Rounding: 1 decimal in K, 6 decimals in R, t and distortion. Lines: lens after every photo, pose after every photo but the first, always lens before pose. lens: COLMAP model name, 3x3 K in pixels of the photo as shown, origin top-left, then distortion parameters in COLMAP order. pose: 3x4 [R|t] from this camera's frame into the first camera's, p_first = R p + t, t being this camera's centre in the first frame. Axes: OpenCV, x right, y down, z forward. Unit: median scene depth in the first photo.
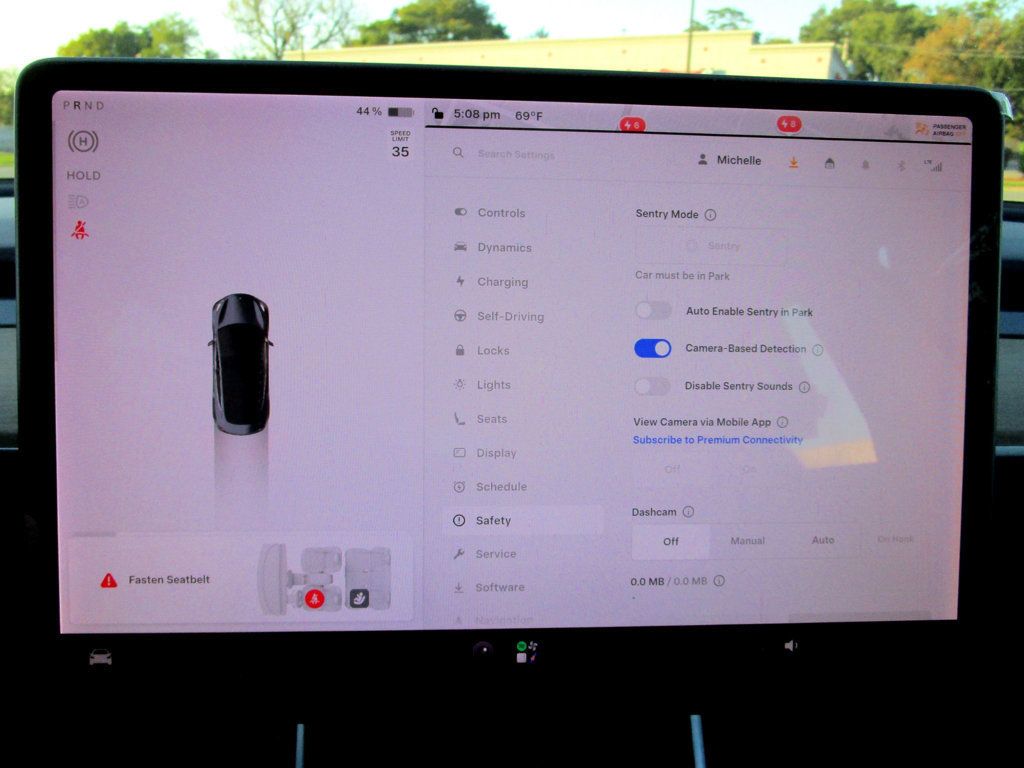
lens RADIAL K [[728.3, 0, 507.9], [0, 728.3, 381.0], [0, 0, 1]] dist [-0.033354, 0.020980]
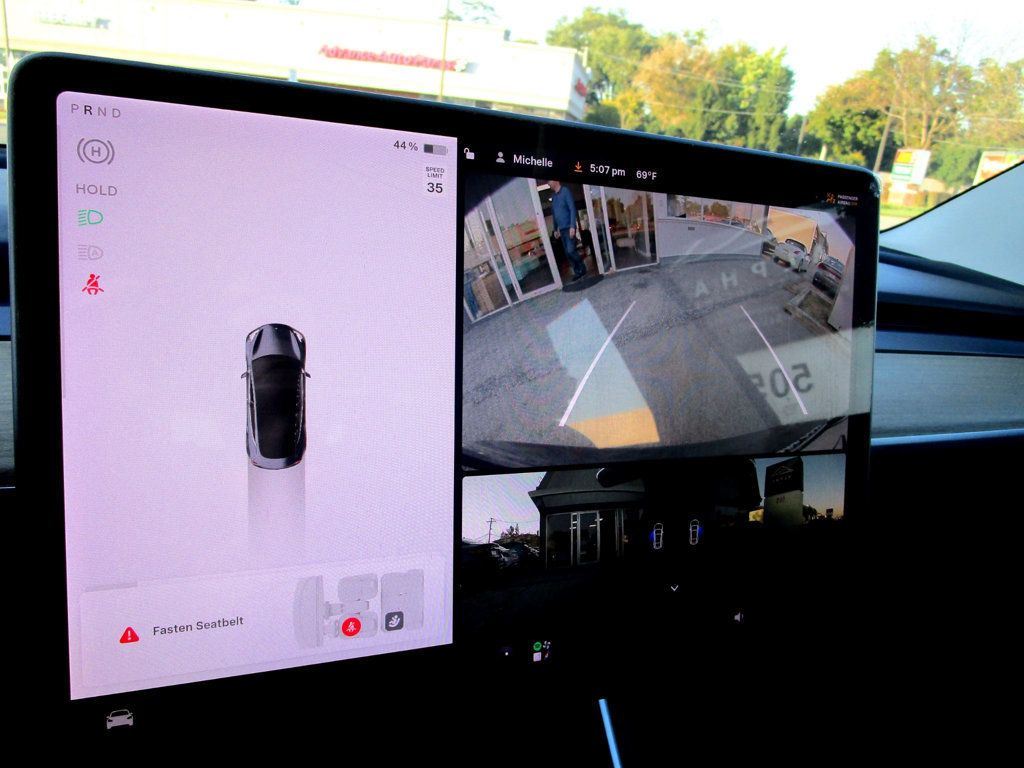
lens RADIAL K [[728.3, 0, 507.9], [0, 728.3, 381.0], [0, 0, 1]] dist [-0.033354, 0.020980]
pose [[0.945149, -0.011803, 0.326425, -0.385860], [0.004005, 0.999691, 0.024551, -0.065276], [-0.326614, -0.021897, 0.944904, -0.016430]]
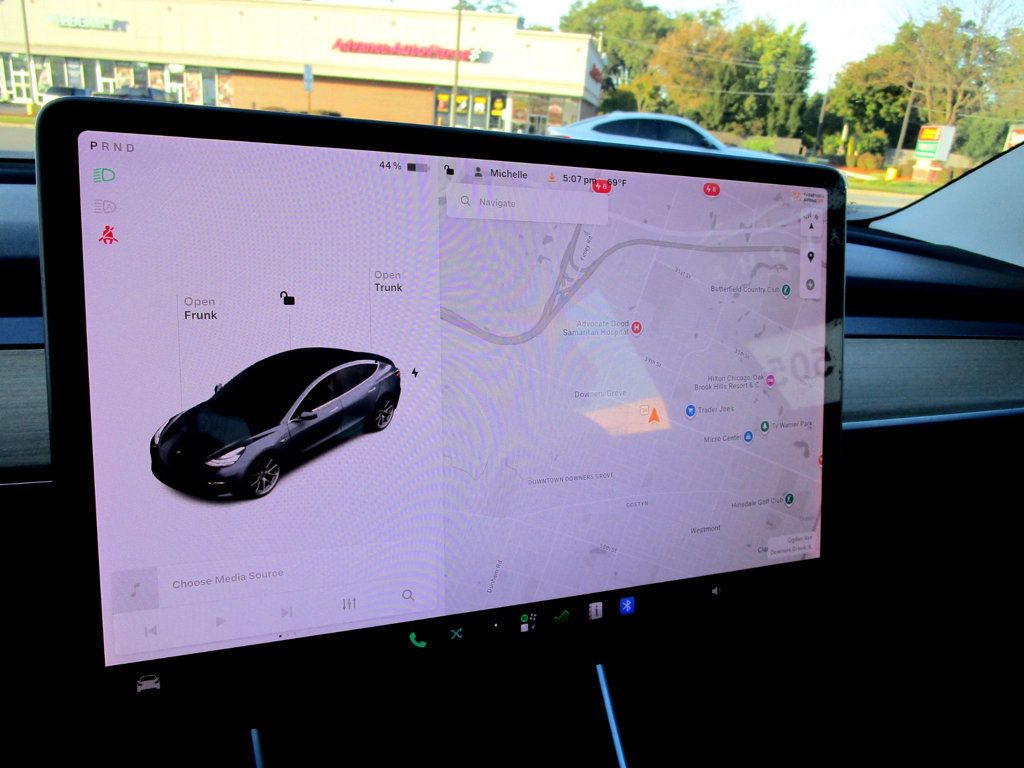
lens RADIAL K [[728.3, 0, 507.9], [0, 728.3, 381.0], [0, 0, 1]] dist [-0.033354, 0.020980]
pose [[0.954006, -0.037287, 0.297459, -0.358240], [0.027206, 0.998909, 0.037959, -0.075620], [-0.298550, -0.028121, 0.953980, -0.131817]]
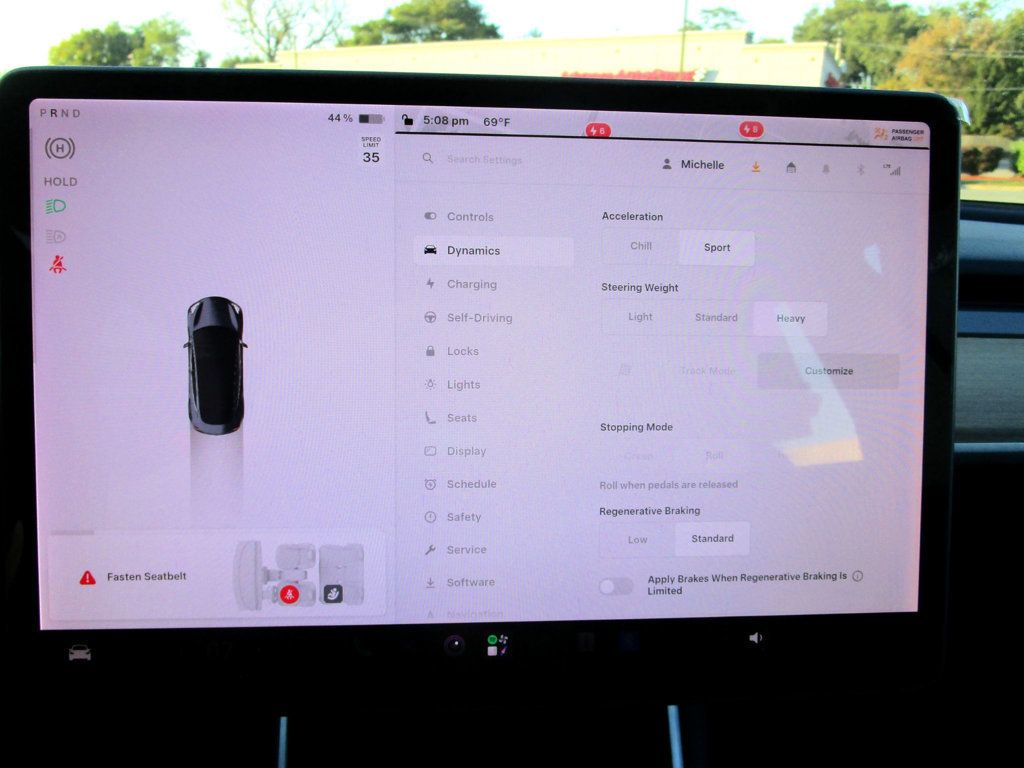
lens RADIAL K [[728.6, 0, 508.2], [0, 728.6, 382.2], [0, 0, 1]] dist [-0.035296, 0.021047]
pose [[0.999969, -0.003786, 0.006954, 0.036379], [0.003773, 0.999991, 0.001873, -0.000022], [-0.006961, -0.001846, 0.999974, -0.025055]]
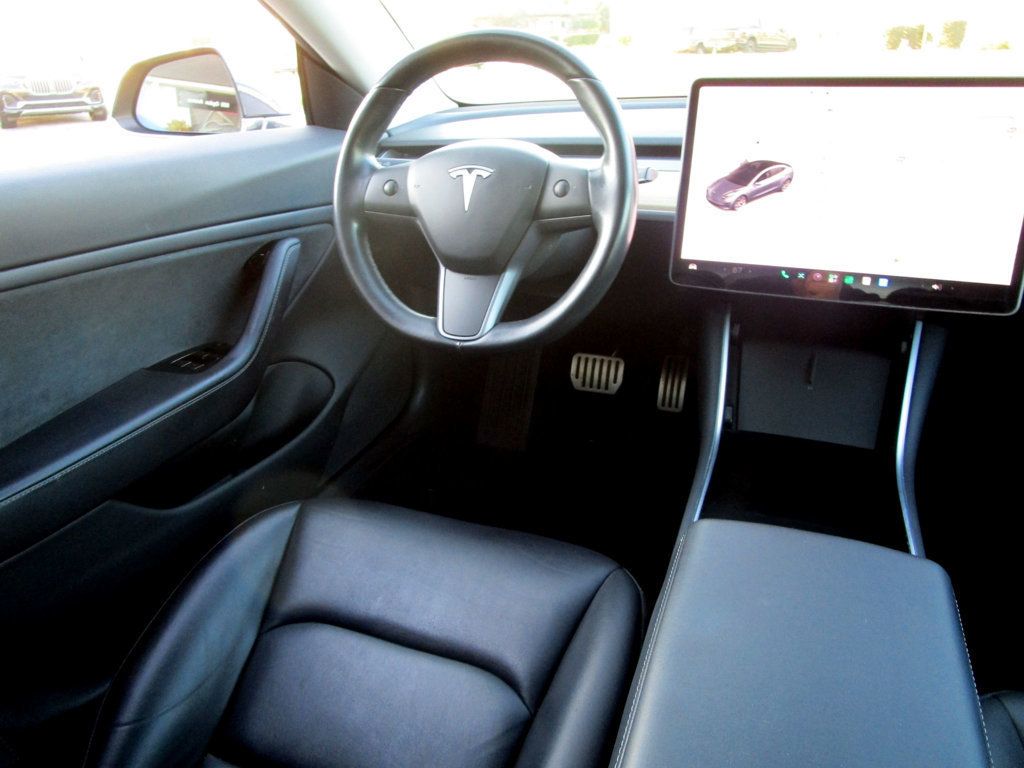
lens RADIAL K [[701.3, 0, 512.0], [0, 701.3, 384.0], [0, 0, 1]] dist [-0.033398, 0.003984]
pose [[0.907217, 0.135661, -0.398187, 0.027252], [-0.076148, 0.983895, 0.161716, 0.449509], [0.413713, -0.116391, 0.902937, -2.247200]]
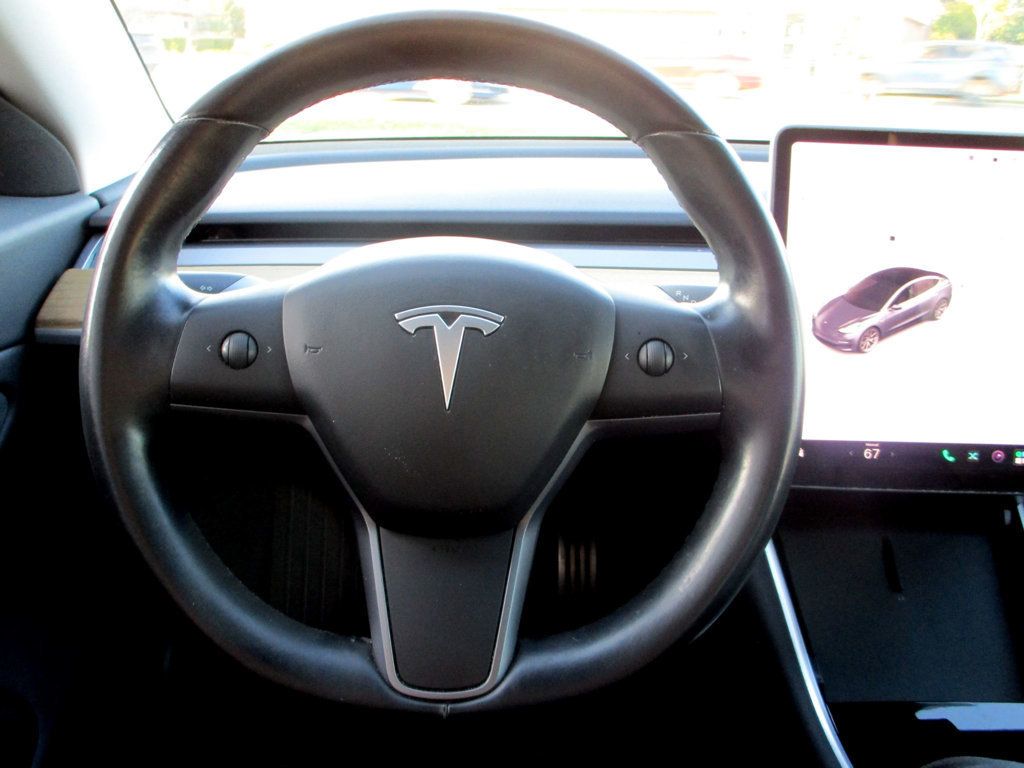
lens RADIAL K [[839.1, 0, 490.5], [0, 839.1, 364.7], [0, 0, 1]] dist [-0.009583, -0.005964]
pose [[0.998931, 0.023743, -0.039668, -1.249402], [-0.022033, 0.998832, 0.043007, 0.083649], [0.040643, -0.042087, 0.998287, -1.149052]]
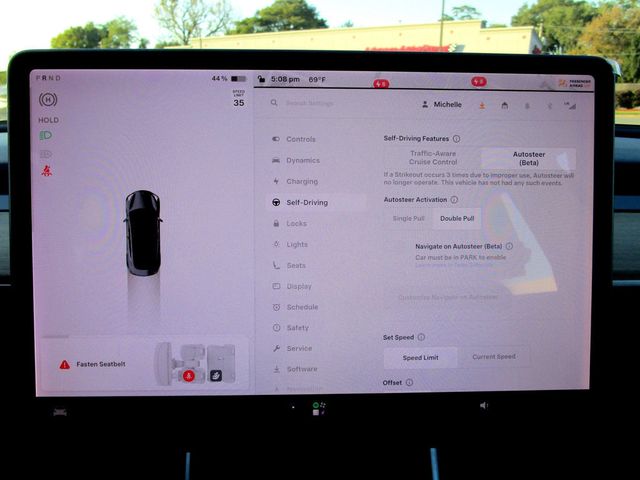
lens RADIAL K [[455.2, 0, 317.4], [0, 455.2, 238.1], [0, 0, 1]] dist [-0.033354, 0.020980]
pose [[0.999608, -0.007852, -0.026867, 0.053916], [0.007676, 0.999948, -0.006652, -0.001937], [0.026918, 0.006443, 0.999617, -0.017463]]
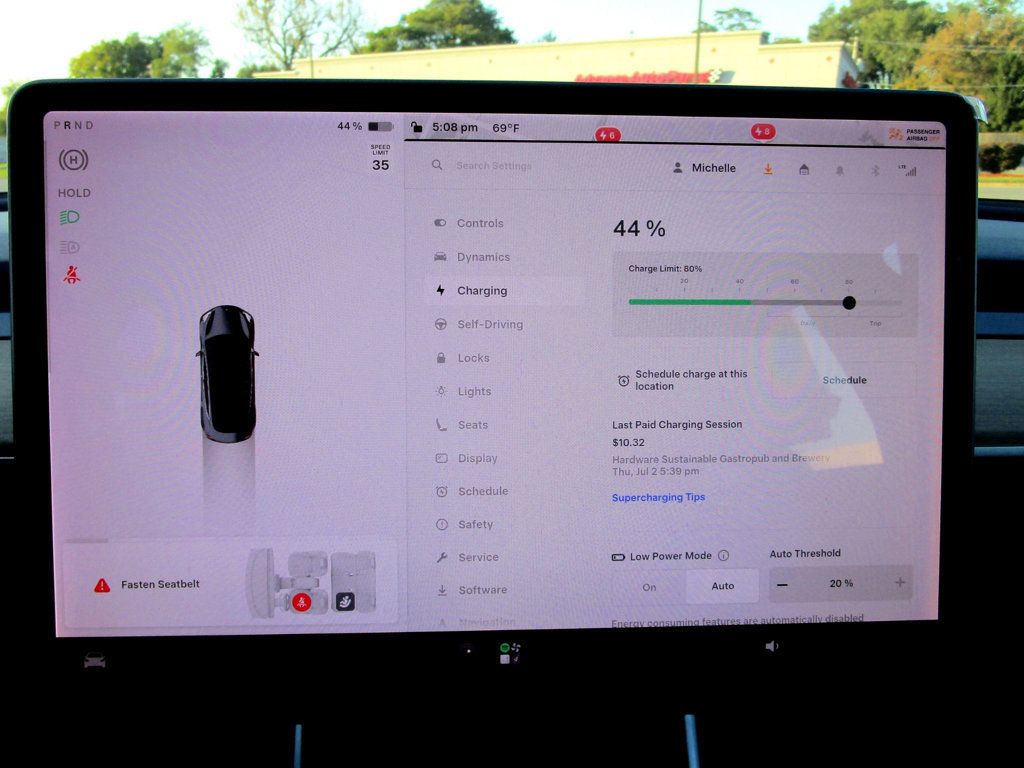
lens RADIAL K [[728.3, 0, 507.9], [0, 728.3, 381.0], [0, 0, 1]] dist [-0.033354, 0.020980]
pose [[0.999819, -0.010168, -0.016064, 0.044331], [0.010091, 0.999937, -0.004844, -0.004090], [0.016112, 0.004681, 0.999859, -0.020189]]
